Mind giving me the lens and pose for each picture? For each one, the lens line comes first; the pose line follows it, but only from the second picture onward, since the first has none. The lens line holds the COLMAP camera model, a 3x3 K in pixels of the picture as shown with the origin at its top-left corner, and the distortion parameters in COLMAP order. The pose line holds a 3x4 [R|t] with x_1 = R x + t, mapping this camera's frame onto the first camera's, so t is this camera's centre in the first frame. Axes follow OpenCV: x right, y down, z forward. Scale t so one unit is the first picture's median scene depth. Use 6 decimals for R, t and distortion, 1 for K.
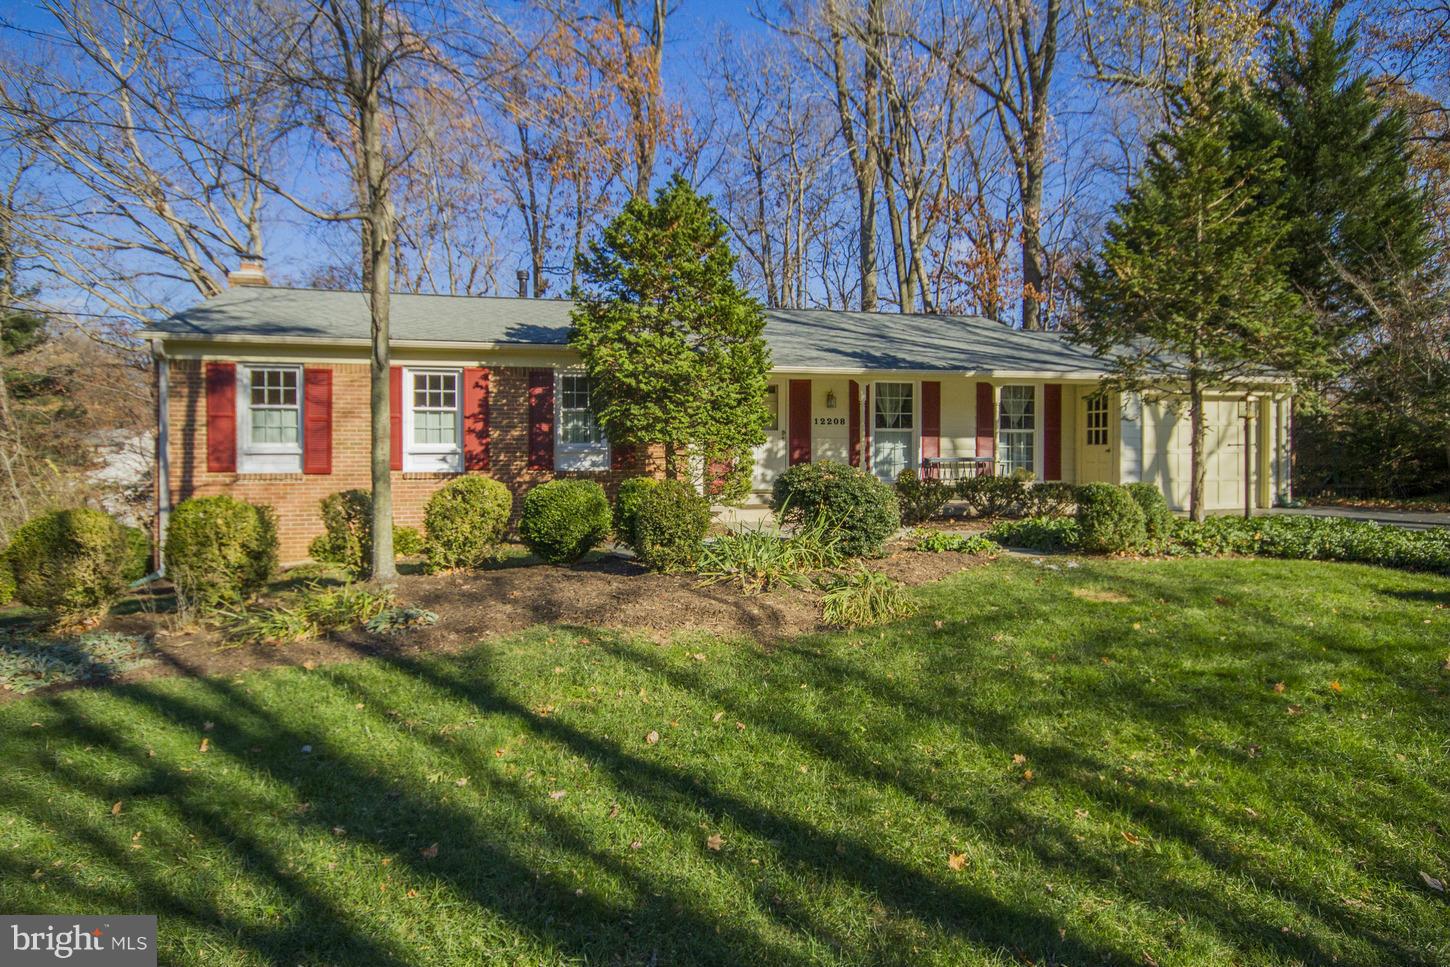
lens RADIAL K [[738.0, 0, 725.0], [0, 738.0, 466.5], [0, 0, 1]] dist [0.004158, 0.000513]
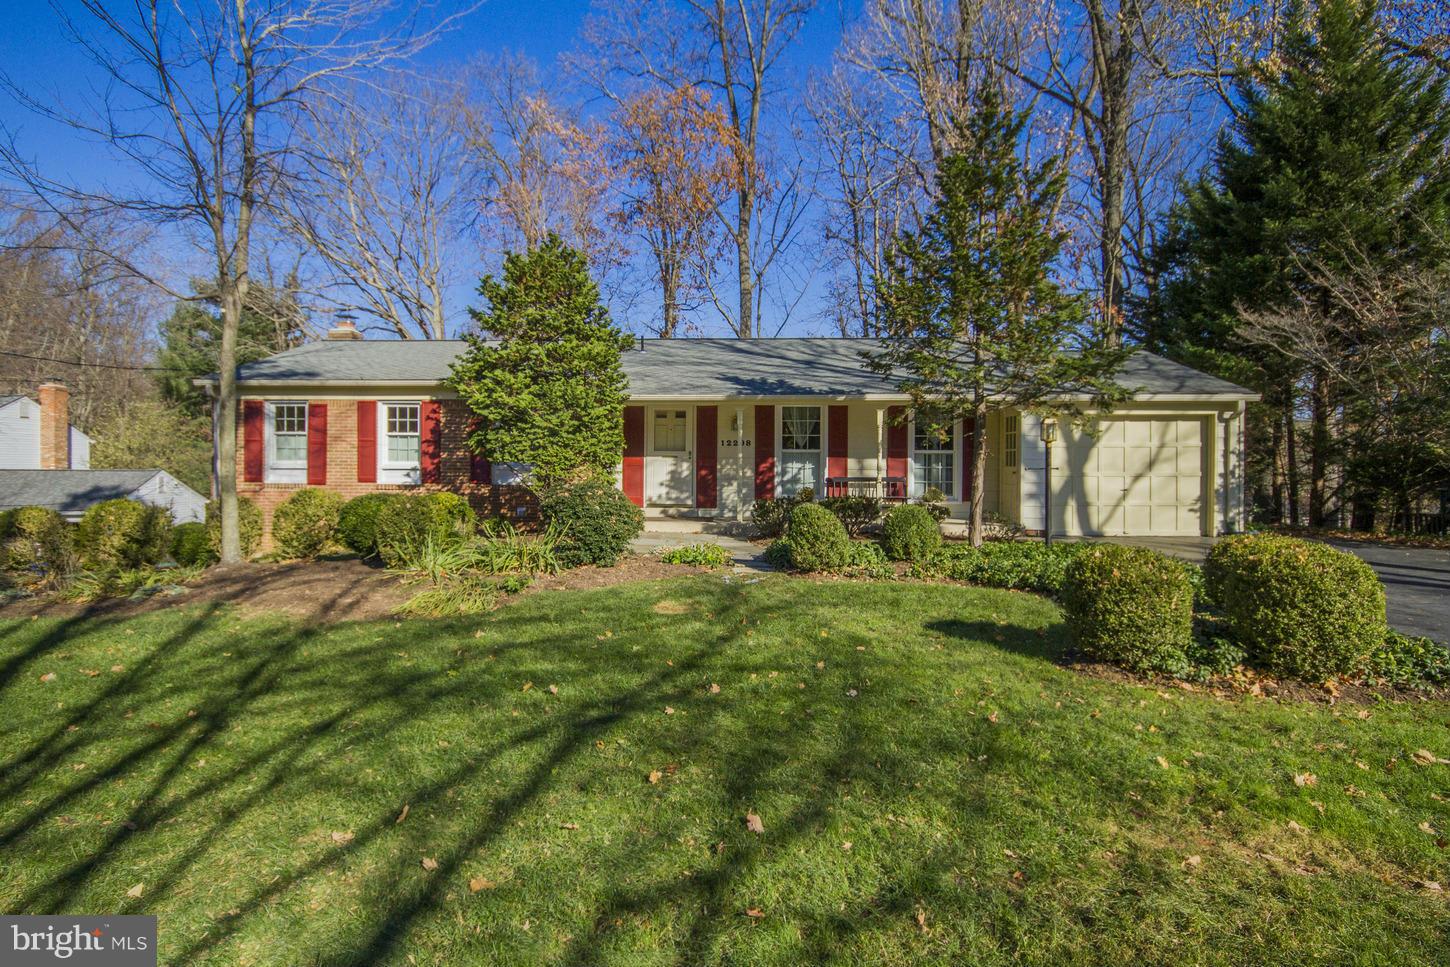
lens RADIAL K [[680.4, 0, 718.0], [0, 680.4, 480.3], [0, 0, 1]] dist [-0.001822, -0.000141]
pose [[0.964139, 0.013725, -0.265044, 0.435461], [-0.013766, 0.999904, 0.001703, -0.008517], [0.265042, 0.002007, 0.964235, 0.025168]]
